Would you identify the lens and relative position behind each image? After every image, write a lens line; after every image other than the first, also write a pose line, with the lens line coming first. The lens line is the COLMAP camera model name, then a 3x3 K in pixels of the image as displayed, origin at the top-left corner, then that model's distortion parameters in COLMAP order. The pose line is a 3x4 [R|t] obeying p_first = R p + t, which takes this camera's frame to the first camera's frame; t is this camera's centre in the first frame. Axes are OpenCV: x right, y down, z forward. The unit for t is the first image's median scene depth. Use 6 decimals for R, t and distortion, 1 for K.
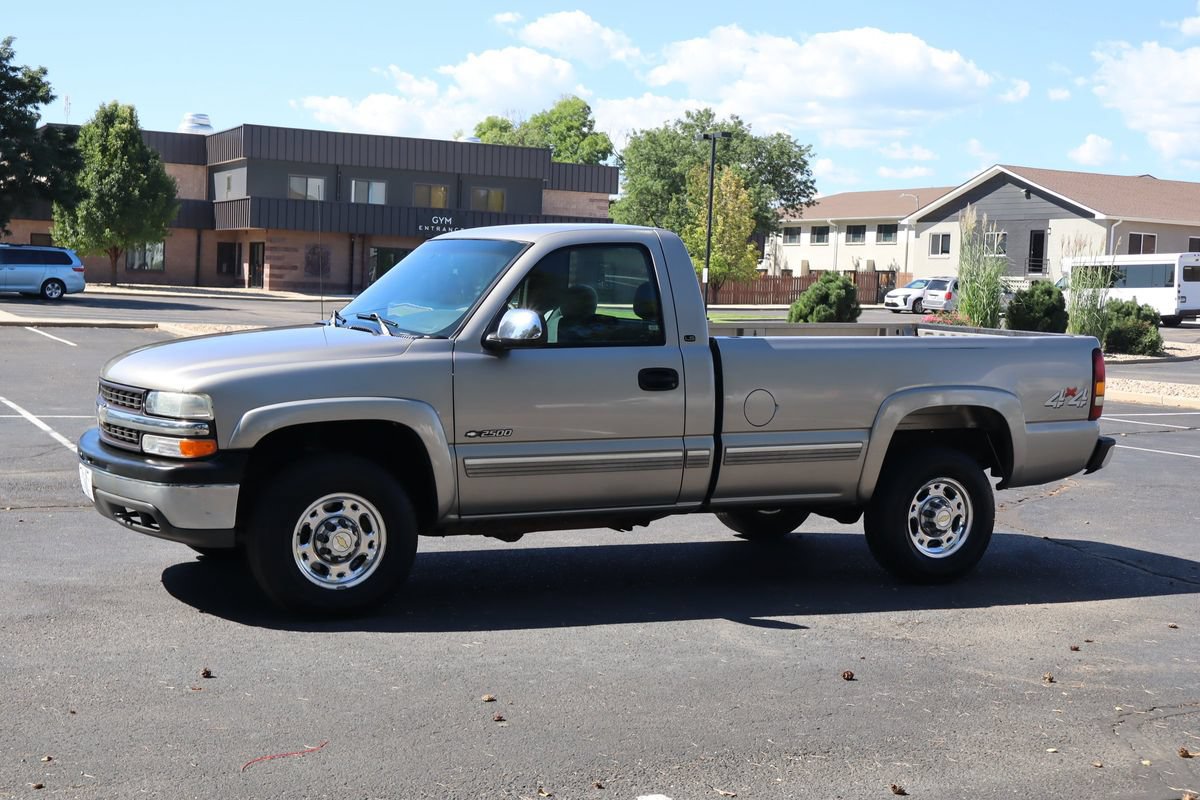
lens RADIAL K [[1747.1, 0, 600.0], [0, 1747.1, 400.0], [0, 0, 1]] dist [-0.017689, 0.042450]
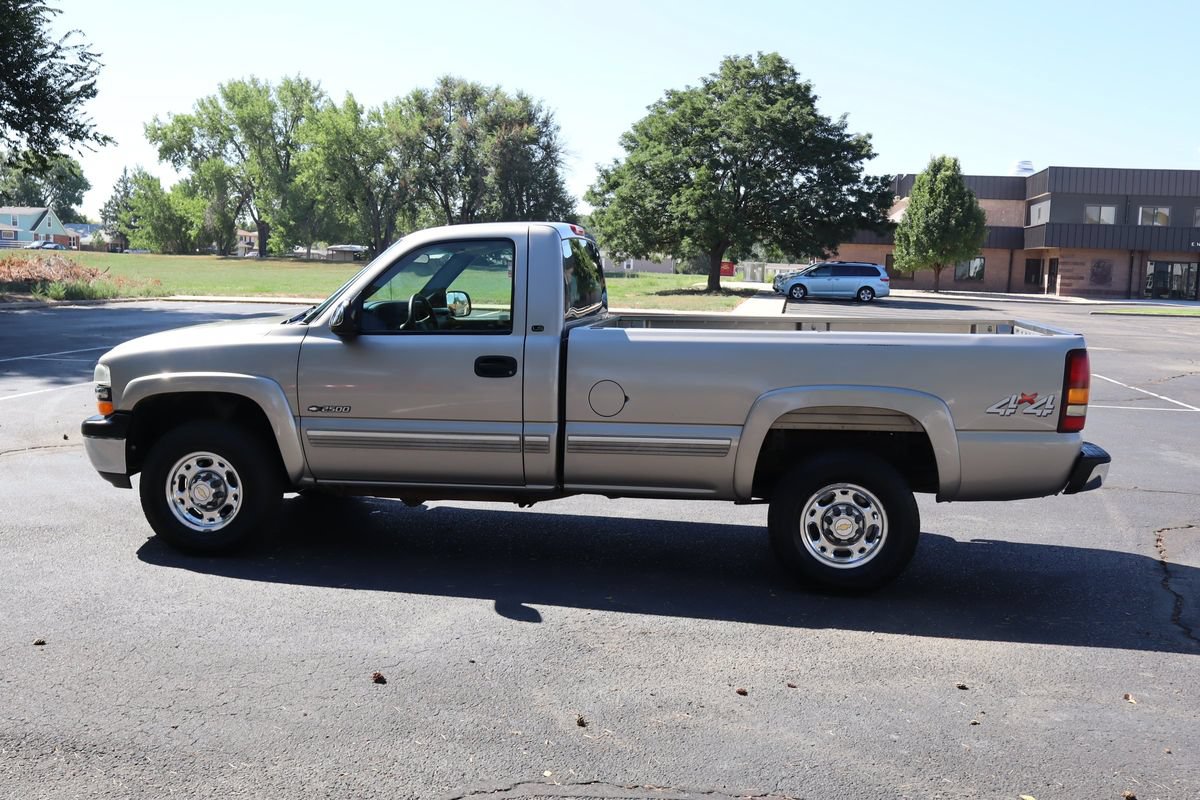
lens RADIAL K [[1252.8, 0, 600.0], [0, 1252.8, 400.0], [0, 0, 1]] dist [-0.002888, 0.004084]
pose [[0.814899, 0.048210, -0.577595, 0.352806], [-0.037173, 0.998830, 0.030923, -0.011496], [0.578410, -0.003728, 0.815738, 0.278695]]
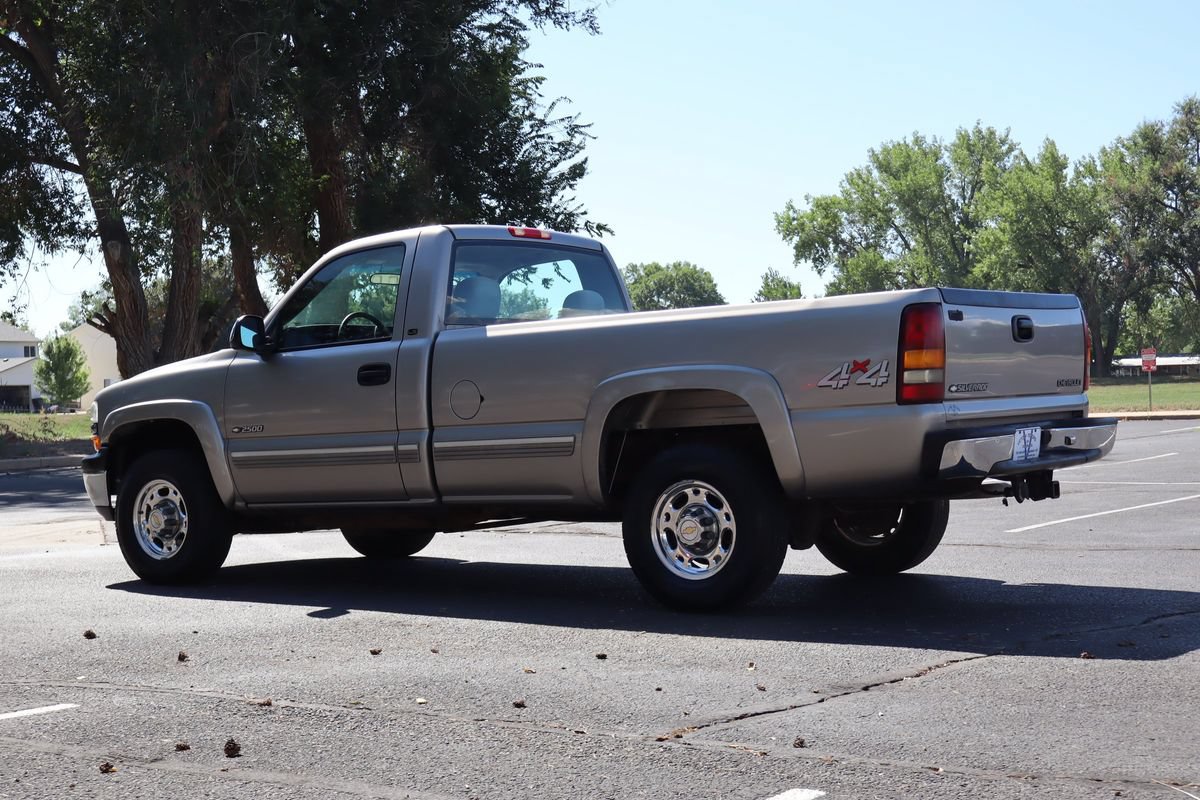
lens RADIAL K [[1852.7, 0, 600.0], [0, 1852.7, 400.0], [0, 0, 1]] dist [0.009296, 0.008405]
pose [[0.456289, -0.050798, -0.888380, 0.685676], [-0.014275, 0.997823, -0.064388, 0.044512], [0.889717, 0.042061, 0.454571, 0.413346]]
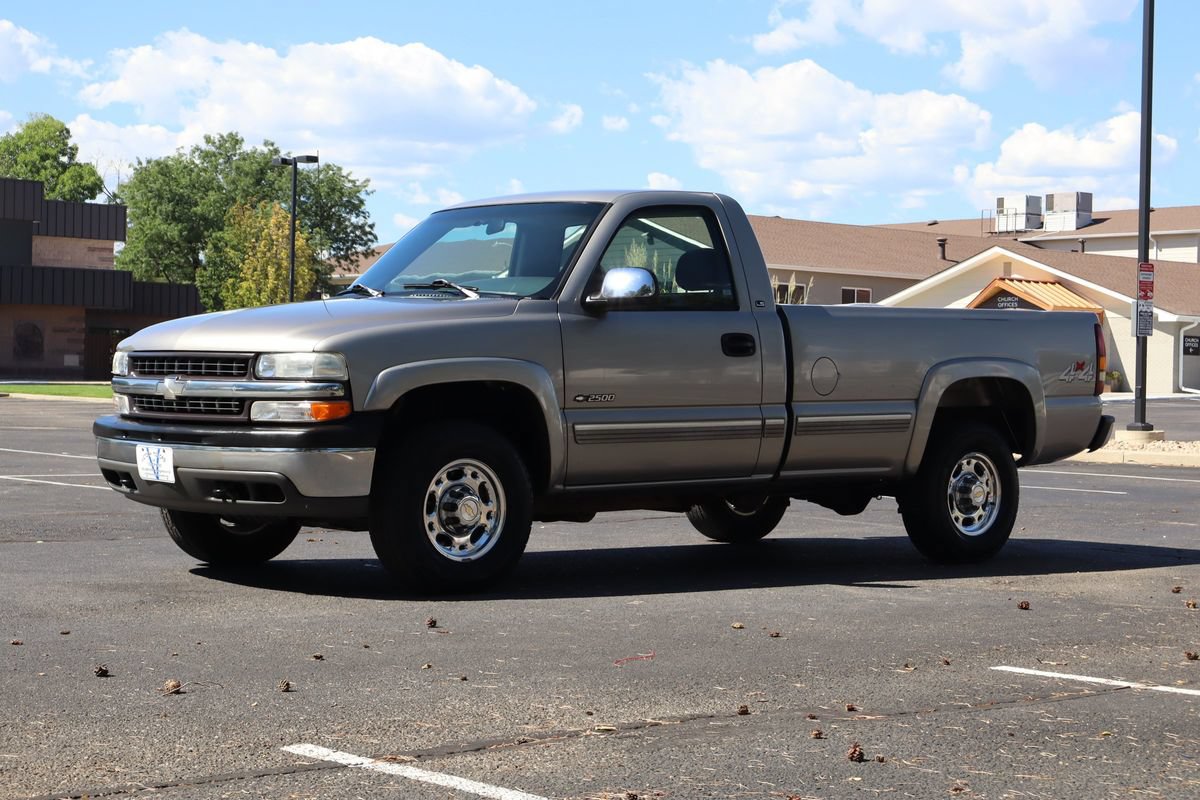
lens RADIAL K [[2278.6, 0, 624.6], [0, 2278.6, 399.5], [0, 0, 1]] dist [0.005989, 0.075812]
pose [[0.967505, -0.020788, 0.251995, -0.229668], [0.033962, 0.998268, -0.048041, 0.051021], [-0.250559, 0.055039, 0.966535, -0.132618]]
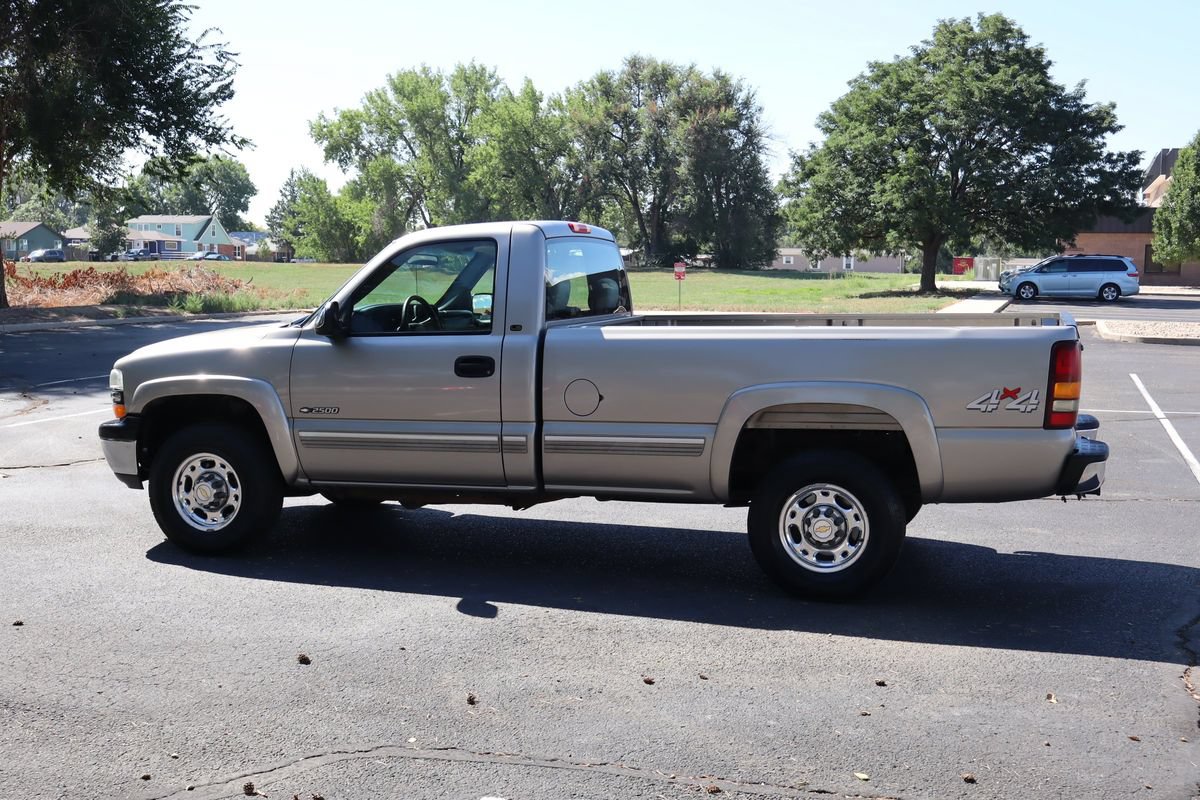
lens RADIAL K [[1439.5, 0, 600.0], [0, 1439.5, 400.0], [0, 0, 1]] dist [0.004293, -0.000575]
pose [[0.714061, 0.034454, -0.699235, 0.463421], [-0.027917, 0.999395, 0.020735, -0.007887], [0.699527, 0.004715, 0.714591, 0.286839]]
